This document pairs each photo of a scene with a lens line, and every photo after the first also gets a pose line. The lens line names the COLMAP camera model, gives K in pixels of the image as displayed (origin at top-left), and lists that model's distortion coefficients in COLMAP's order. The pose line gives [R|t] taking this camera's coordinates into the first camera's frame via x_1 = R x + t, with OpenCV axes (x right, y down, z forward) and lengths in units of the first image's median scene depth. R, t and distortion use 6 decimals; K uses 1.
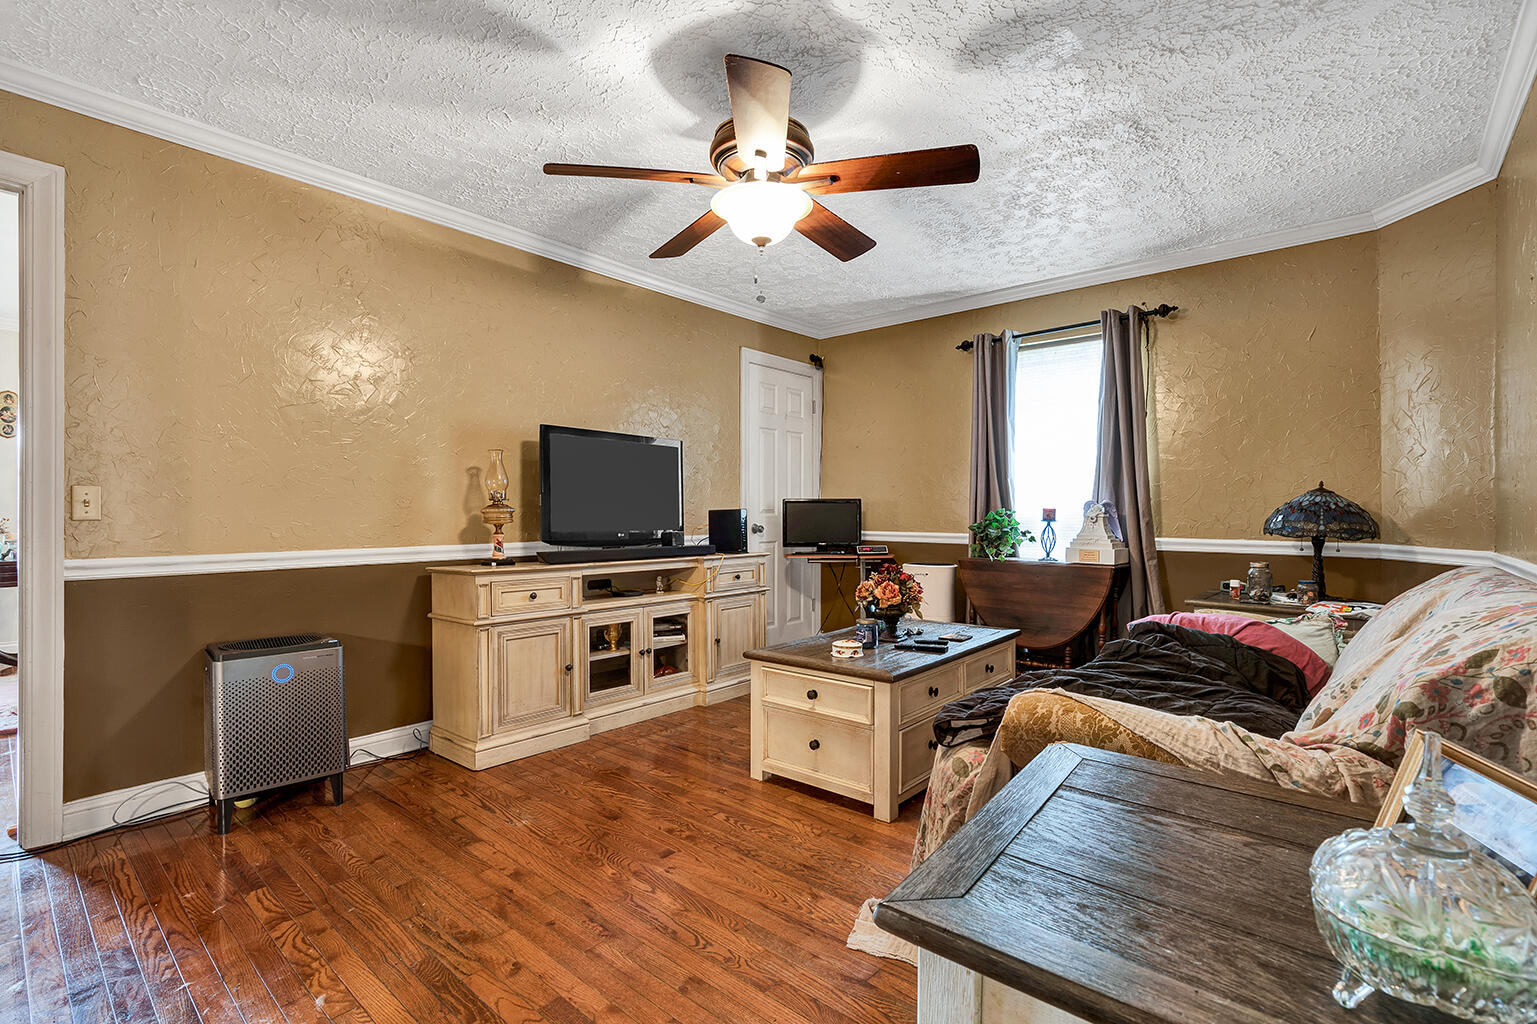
lens RADIAL K [[698.3, 0, 767.1], [0, 698.3, 514.1], [0, 0, 1]] dist [-0.009086, 0.000237]
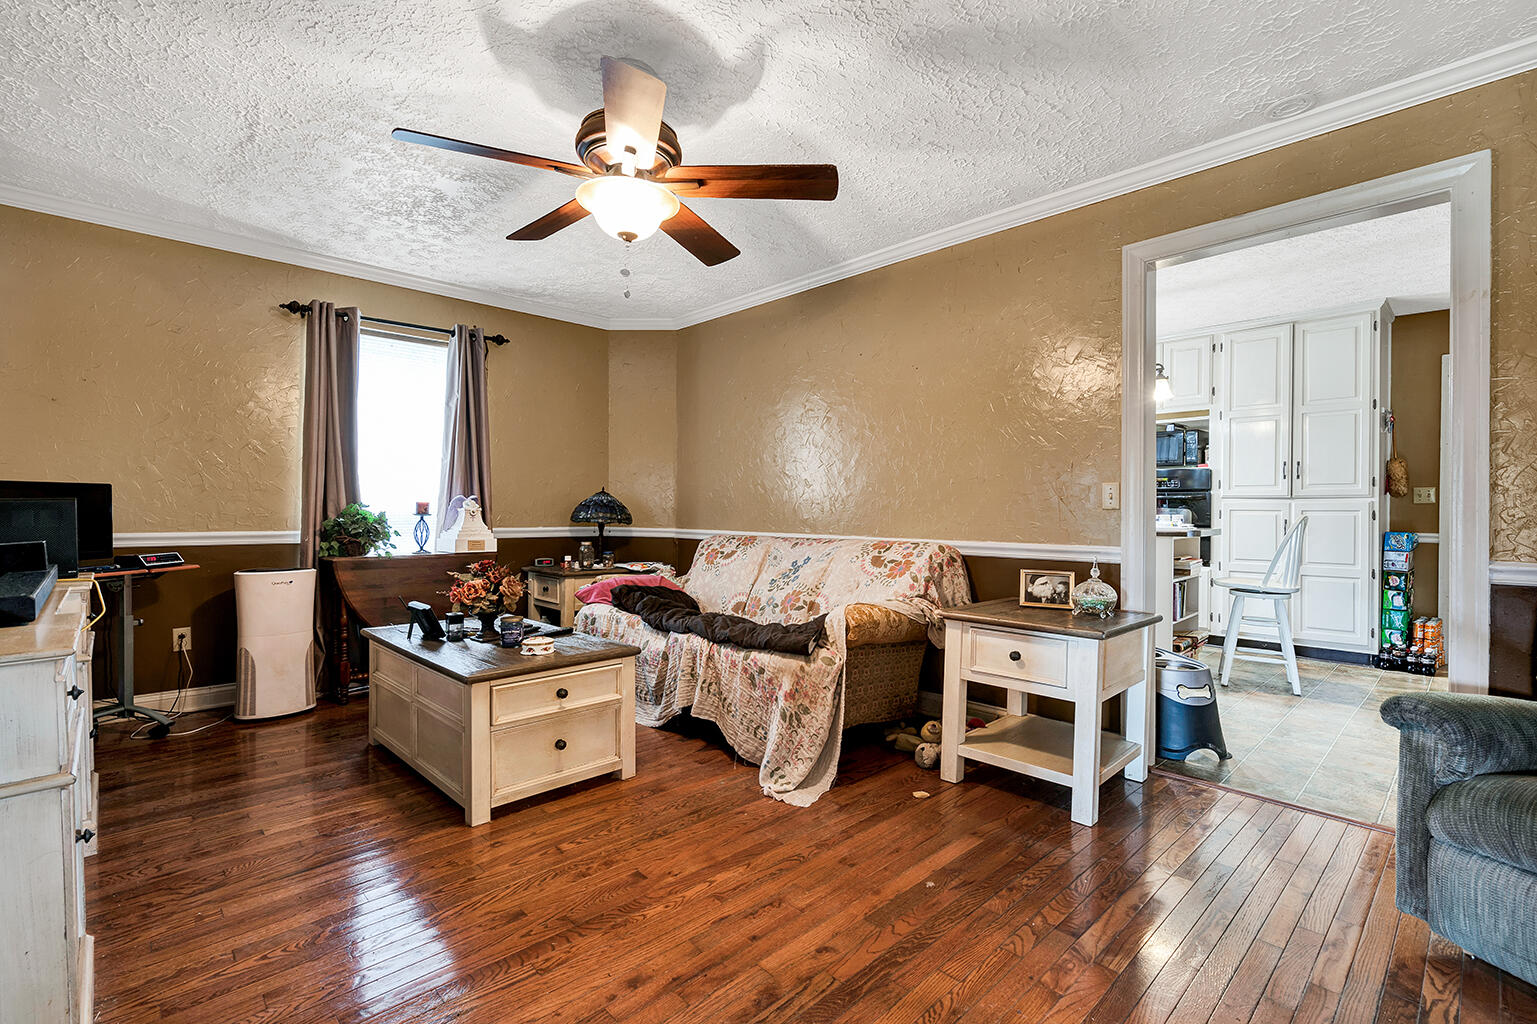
lens RADIAL K [[698.3, 0, 767.8], [0, 698.3, 513.9], [0, 0, 1]] dist [-0.009086, 0.000237]
pose [[0.082023, -0.007343, 0.996603, -0.701724], [-0.003334, 0.999965, 0.007643, -0.000896], [-0.996625, -0.003950, 0.081996, 0.504576]]
